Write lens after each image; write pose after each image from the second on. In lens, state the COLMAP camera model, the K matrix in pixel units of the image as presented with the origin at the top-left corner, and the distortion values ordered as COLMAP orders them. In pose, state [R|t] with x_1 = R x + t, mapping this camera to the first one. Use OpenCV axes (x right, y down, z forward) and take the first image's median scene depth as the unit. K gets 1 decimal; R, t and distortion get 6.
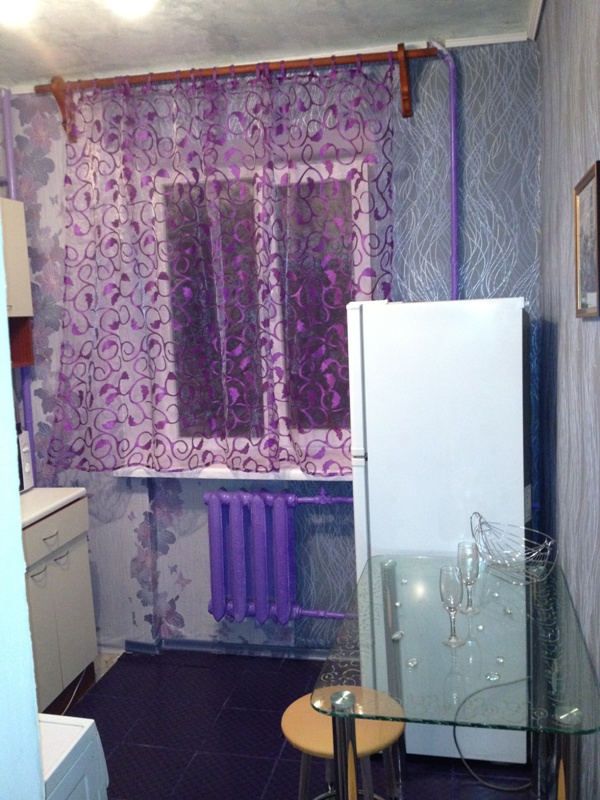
lens RADIAL K [[745.5, 0, 299.7], [0, 745.5, 398.7], [0, 0, 1]] dist [-0.041960, 0.000000]
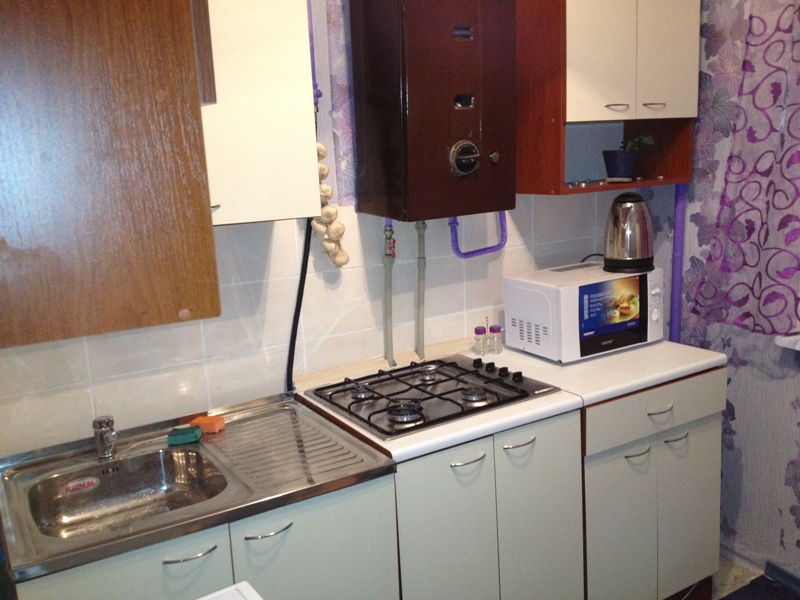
lens RADIAL K [[745.5, 0, 398.6], [0, 745.5, 298.5], [0, 0, 1]] dist [-0.041960, 0.000000]
pose [[0.680082, 0.153638, -0.716857, 0.002109], [-0.079238, 0.987471, 0.136464, -0.006648], [0.728841, -0.036005, 0.683735, 0.252564]]
